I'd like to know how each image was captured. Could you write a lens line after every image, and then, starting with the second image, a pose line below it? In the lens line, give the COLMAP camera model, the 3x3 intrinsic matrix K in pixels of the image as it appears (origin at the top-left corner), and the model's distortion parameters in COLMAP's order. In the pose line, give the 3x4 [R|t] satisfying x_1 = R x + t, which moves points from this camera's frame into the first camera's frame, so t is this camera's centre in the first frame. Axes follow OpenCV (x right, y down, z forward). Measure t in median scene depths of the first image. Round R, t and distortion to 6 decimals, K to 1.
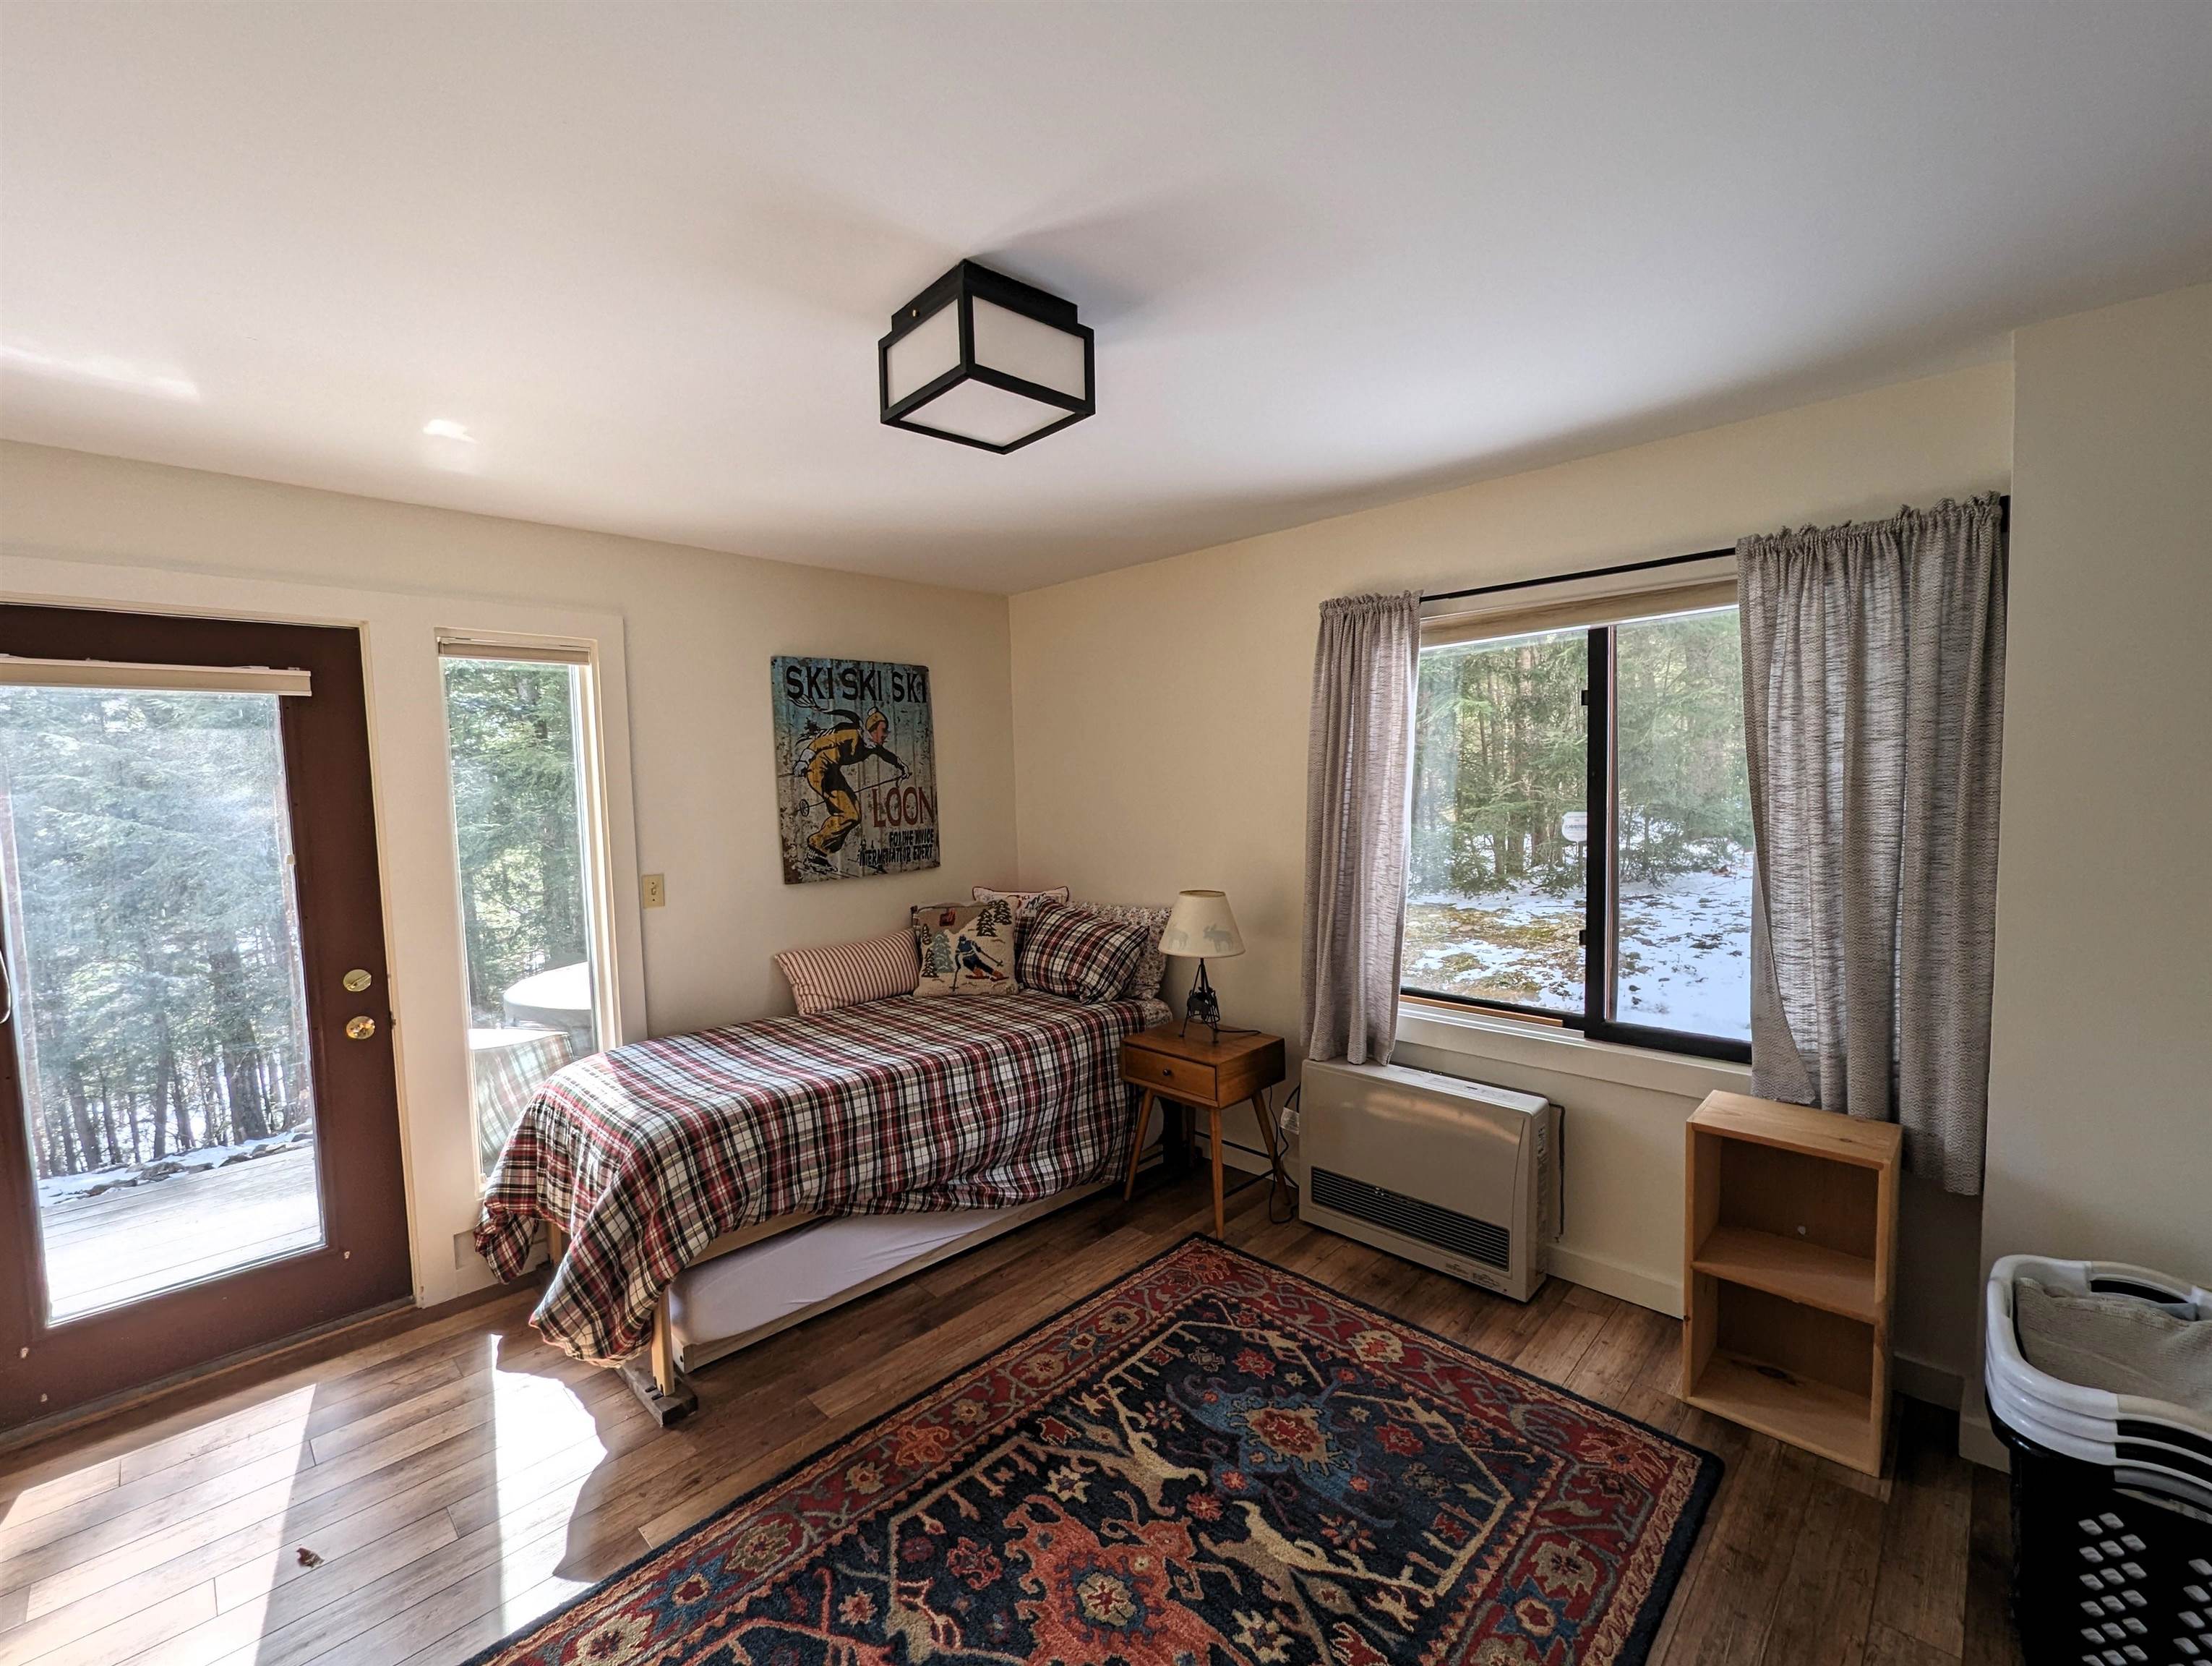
lens RADIAL K [[917.0, 0, 1101.9], [0, 917.0, 842.1], [0, 0, 1]] dist [0.001467, -0.001117]
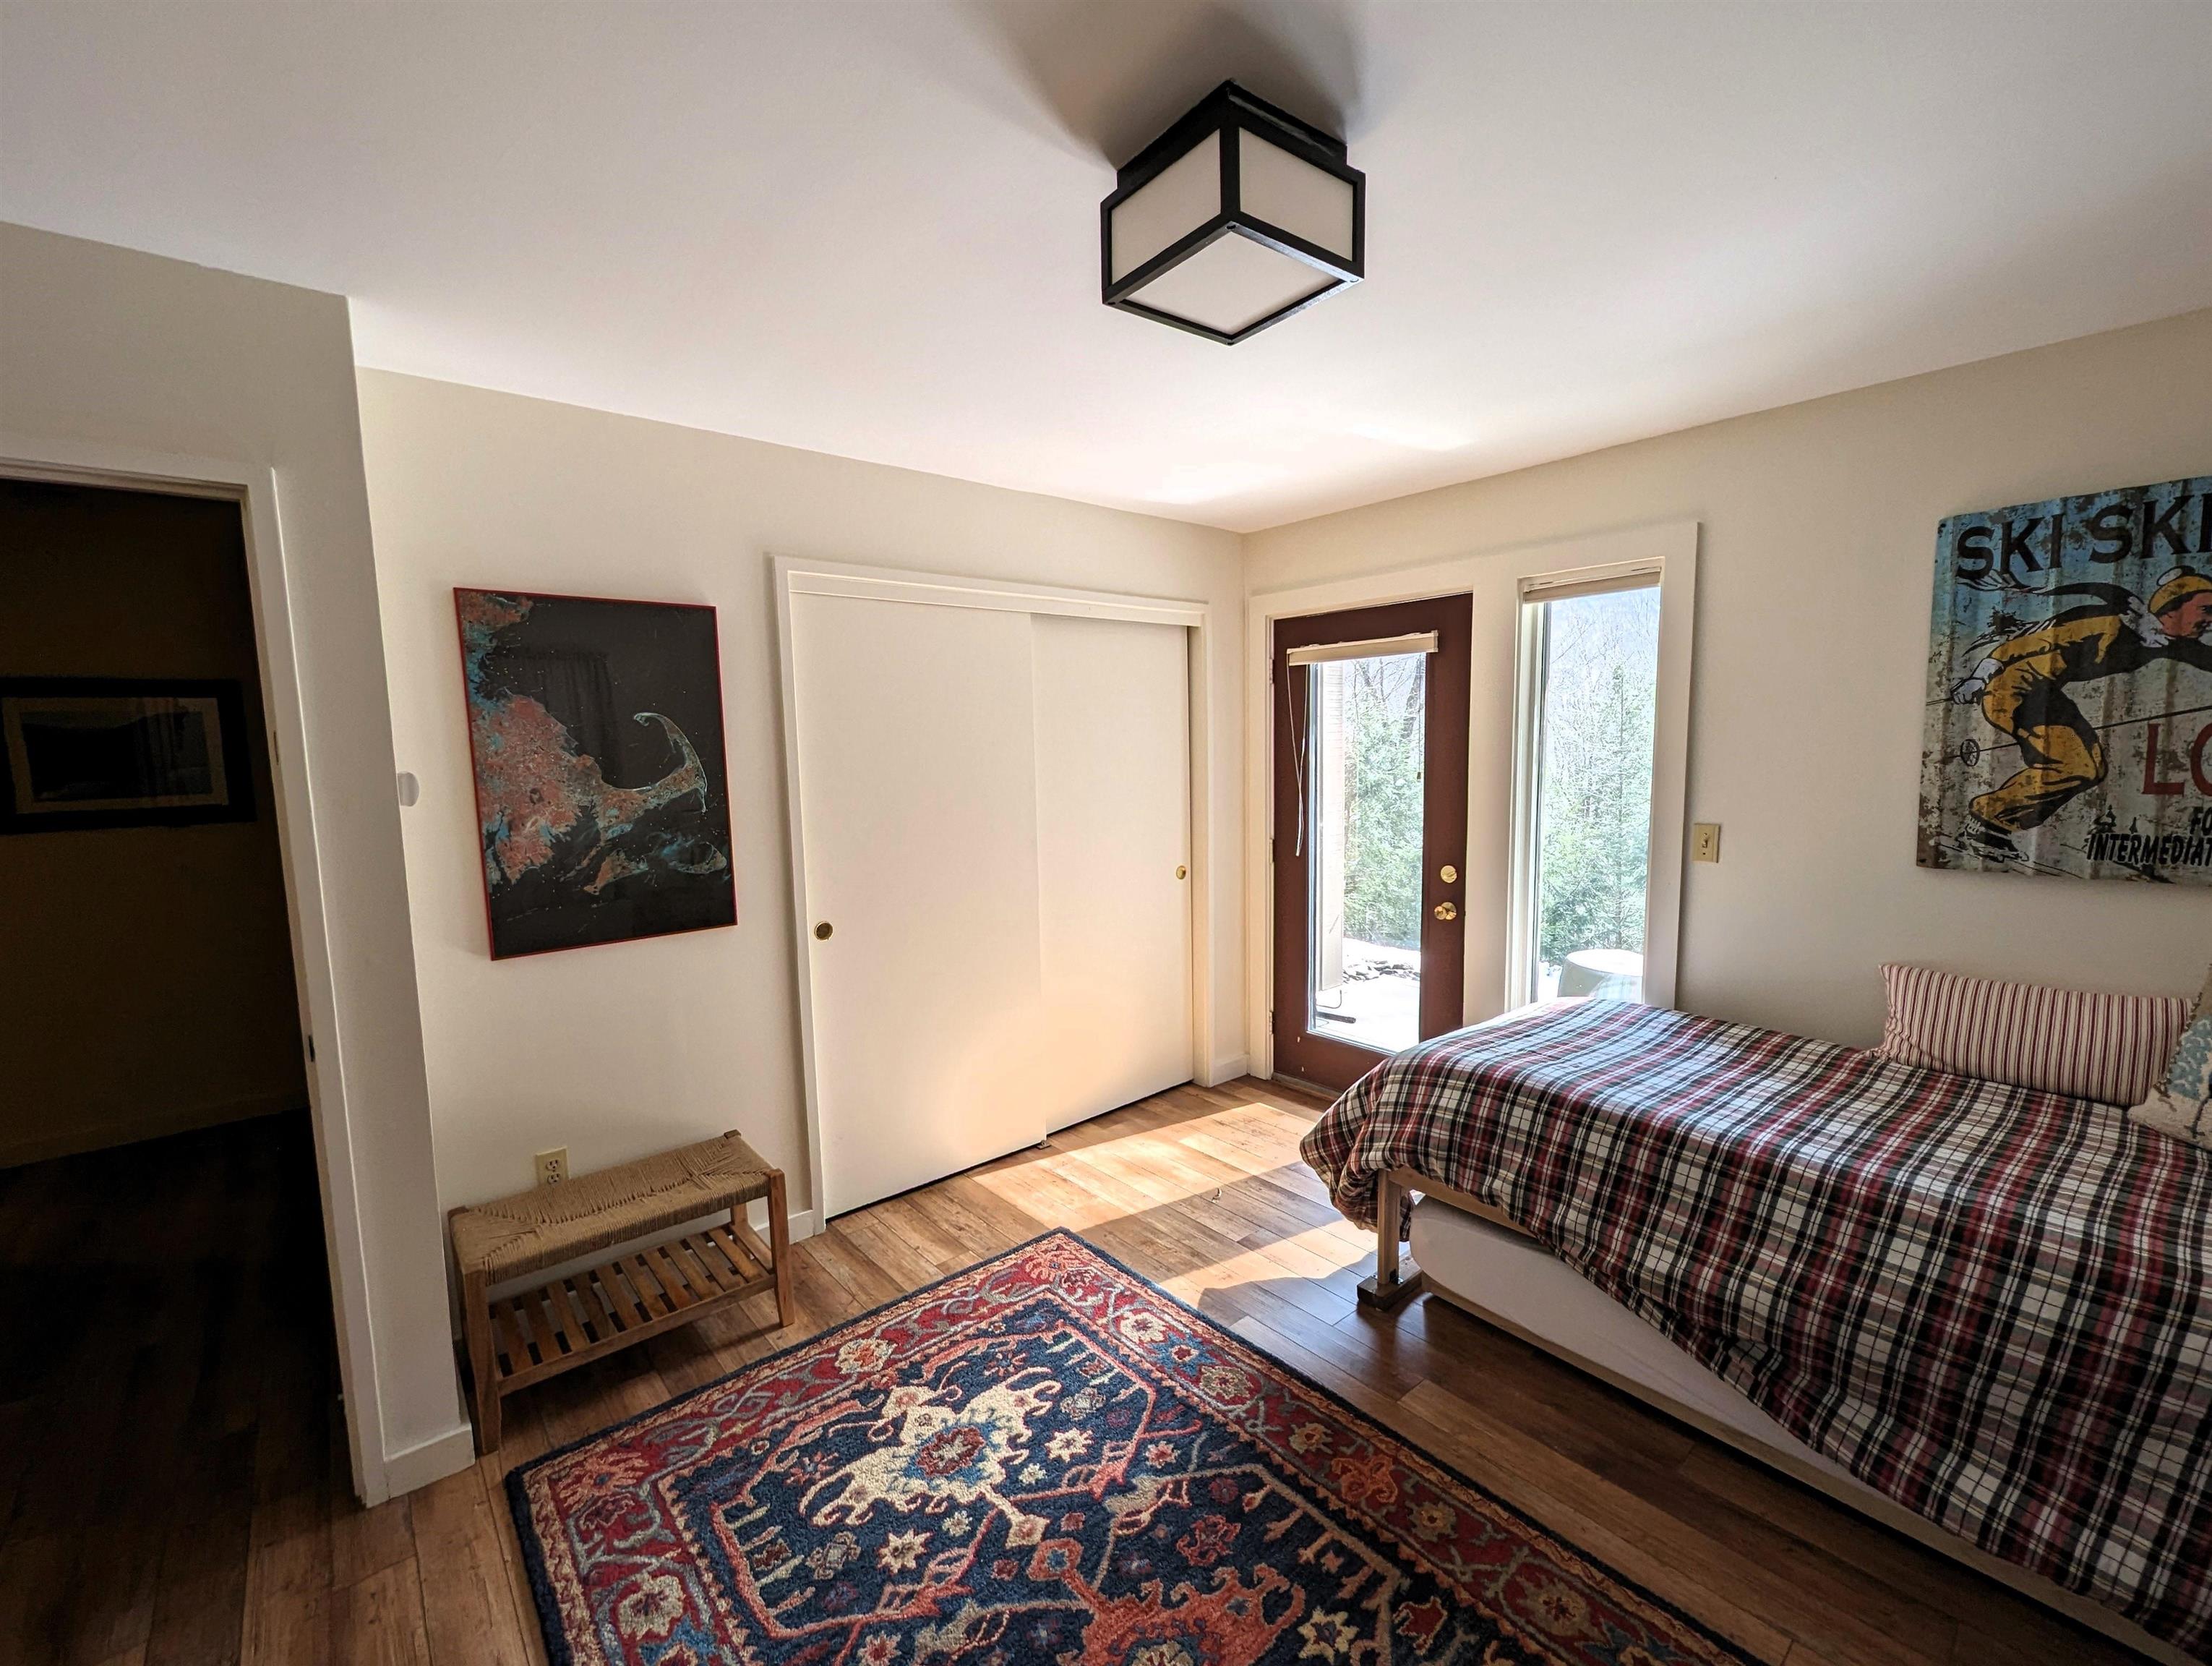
lens RADIAL K [[917.0, 0, 1100.1], [0, 917.0, 839.3], [0, 0, 1]] dist [0.001467, -0.001117]
pose [[-0.079991, 0.134370, -0.987697, 0.403900], [-0.046598, 0.989285, 0.138360, -0.042629], [0.995706, 0.057093, -0.072873, 0.506069]]
